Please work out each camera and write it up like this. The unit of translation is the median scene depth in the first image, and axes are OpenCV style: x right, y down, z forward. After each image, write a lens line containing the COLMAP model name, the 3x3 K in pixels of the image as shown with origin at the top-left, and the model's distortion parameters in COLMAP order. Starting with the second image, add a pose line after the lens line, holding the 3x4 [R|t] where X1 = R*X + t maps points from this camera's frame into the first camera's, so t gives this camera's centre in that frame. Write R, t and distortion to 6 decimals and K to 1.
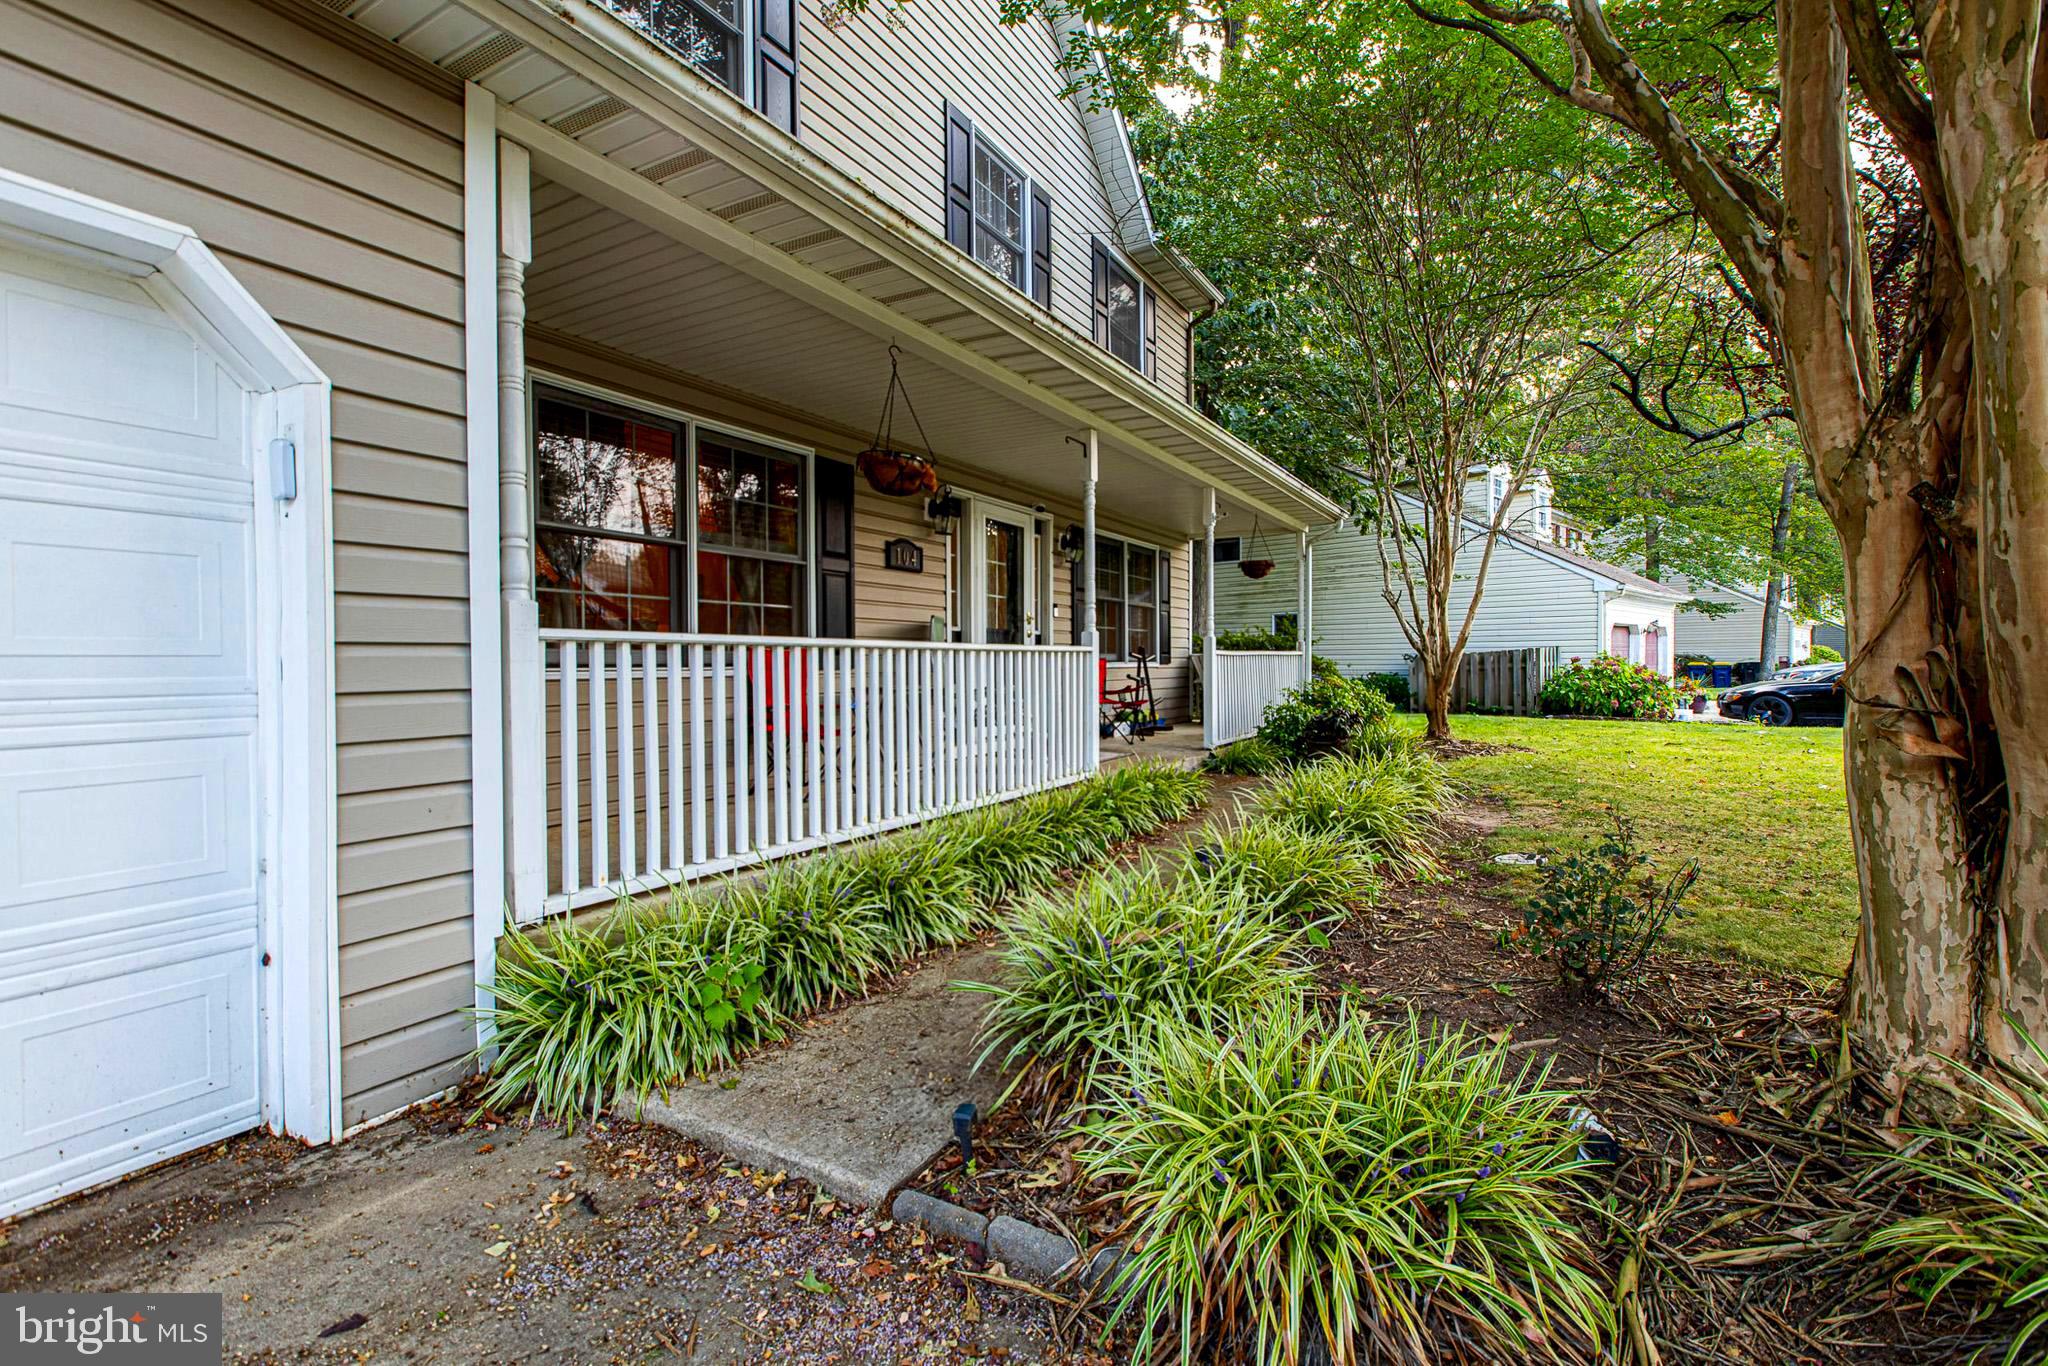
lens RADIAL K [[912.8, 0, 1028.2], [0, 912.8, 674.3], [0, 0, 1]] dist [0.000843, 0.000092]
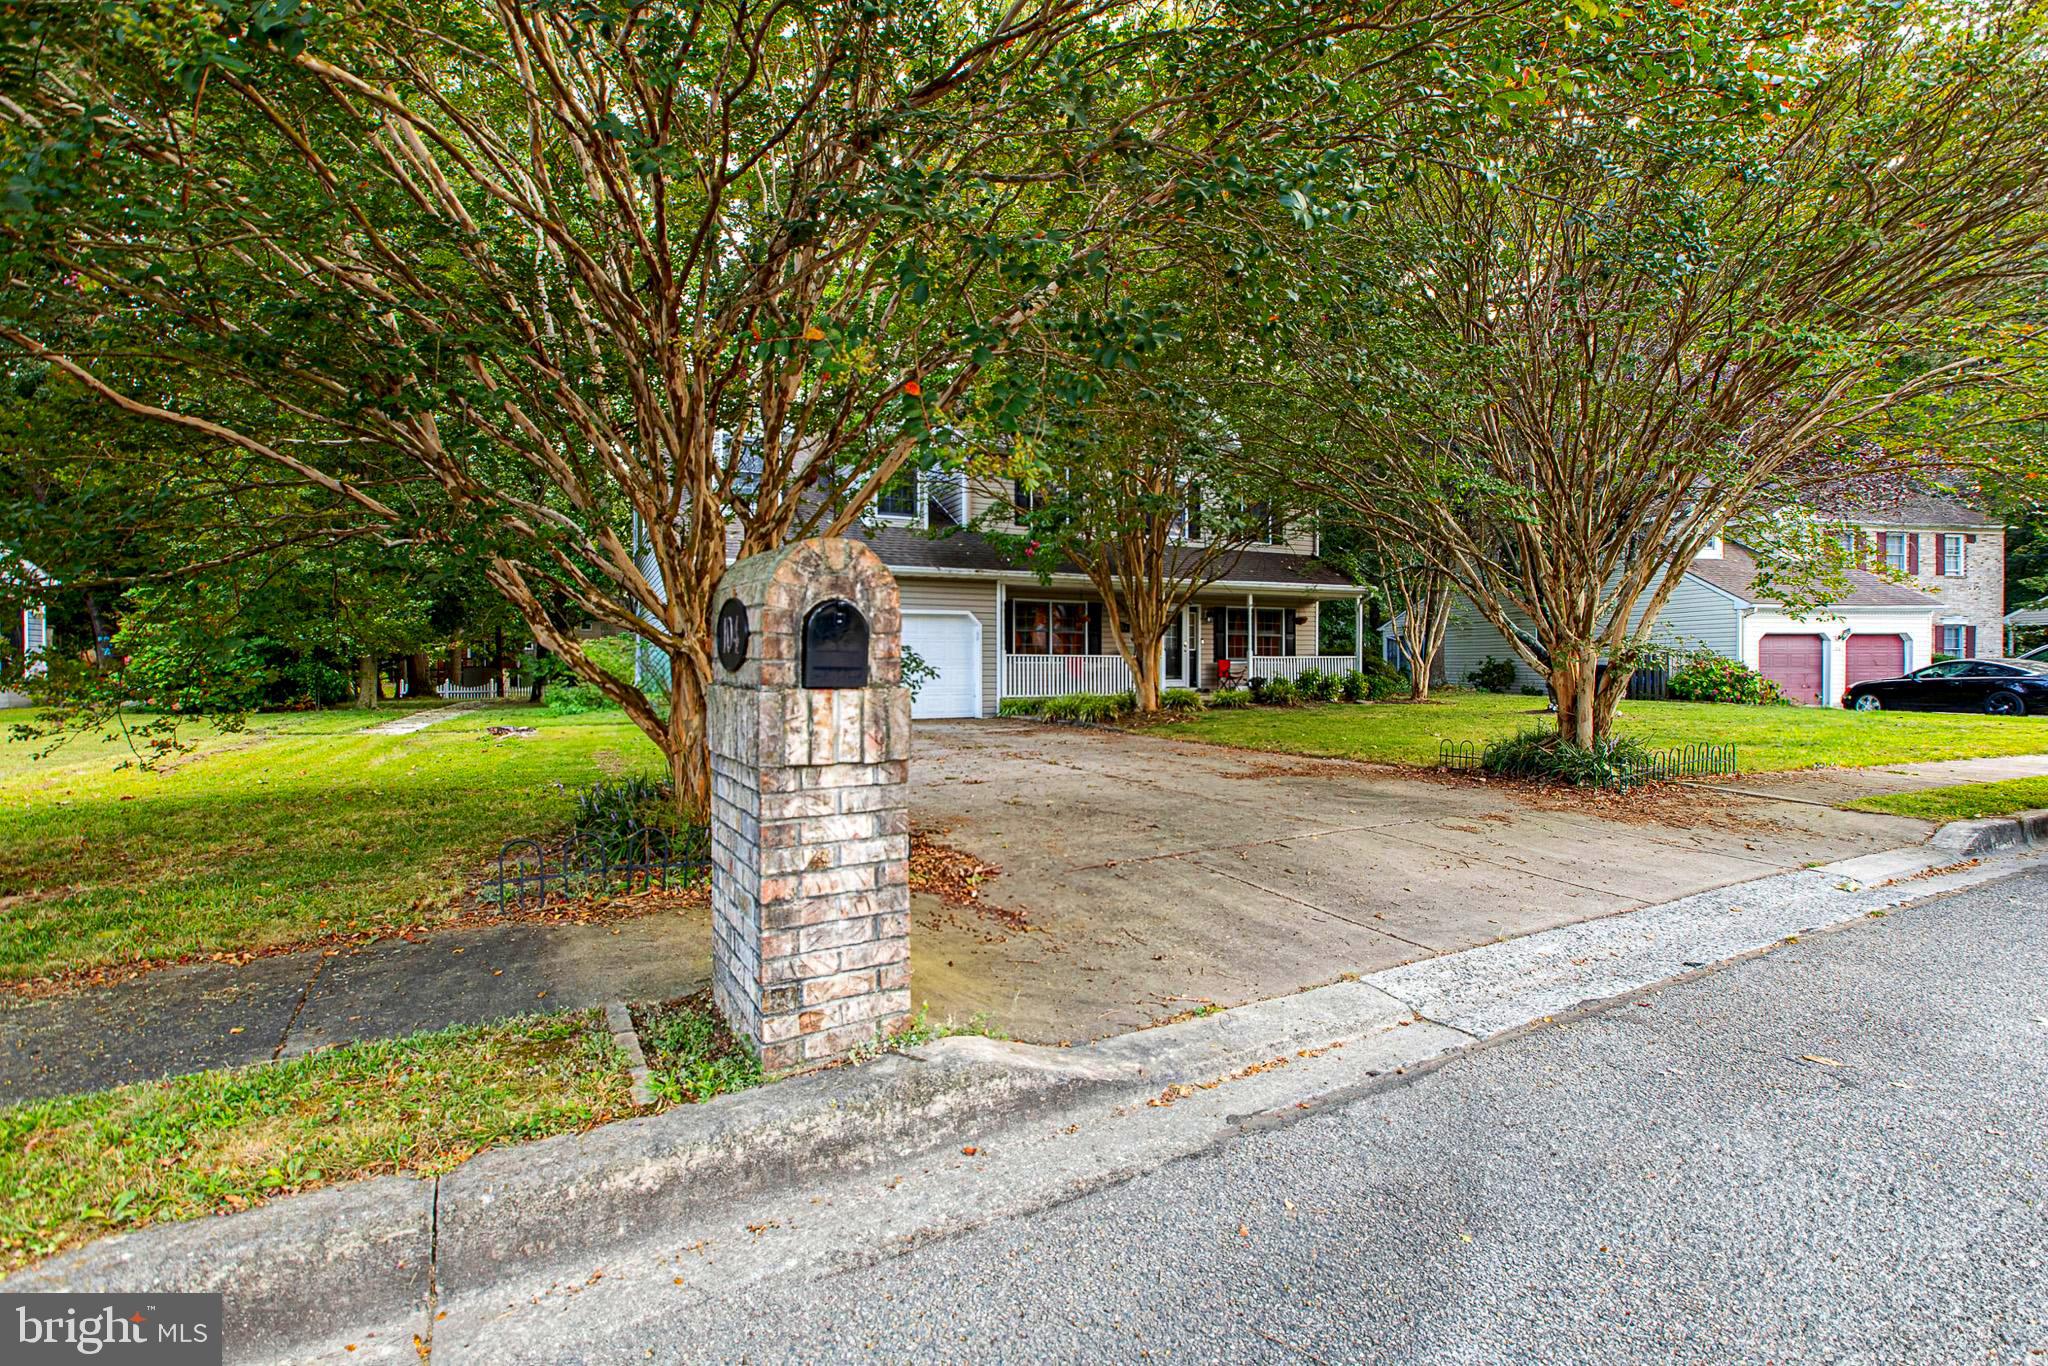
lens RADIAL K [[912.8, 0, 1027.7], [0, 912.8, 676.8], [0, 0, 1]] dist [0.000843, 0.000092]
pose [[0.826996, 0.009569, -0.562127, 1.503106], [-0.009980, 0.999947, 0.002340, 0.043882], [0.562120, 0.003675, 0.827048, -1.990586]]
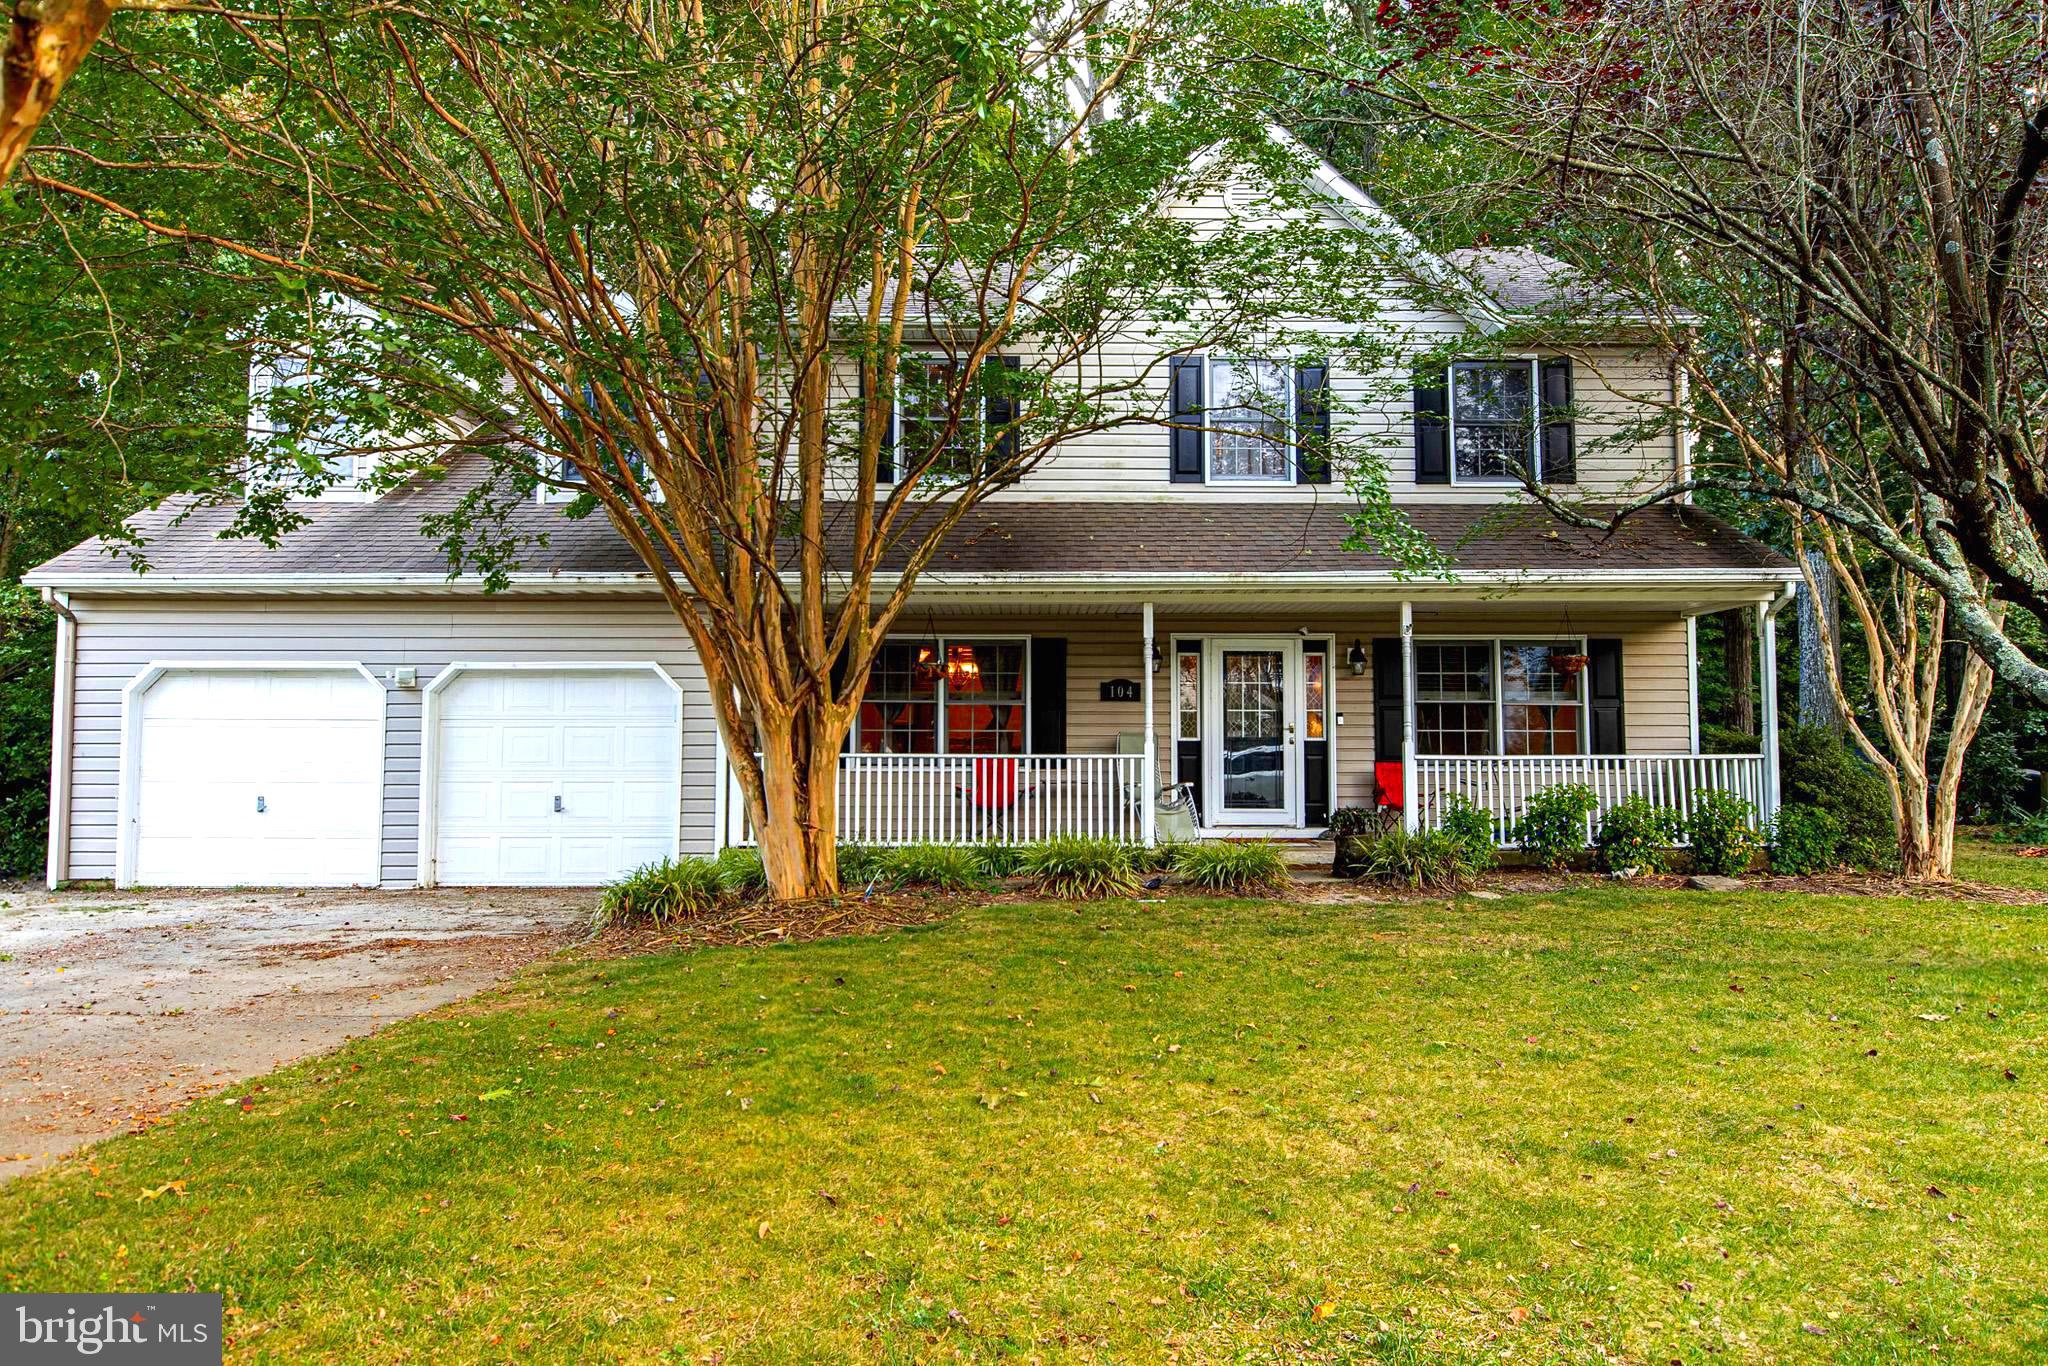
lens RADIAL K [[1430.6, 0, 1025.5], [0, 1430.6, 667.1], [0, 0, 1]] dist [0.028575, -0.000063]
pose [[0.504952, -0.059332, -0.861106, 1.859072], [-0.014994, 0.996881, -0.077480, 0.010931], [0.863017, 0.052035, 0.502488, -0.280558]]
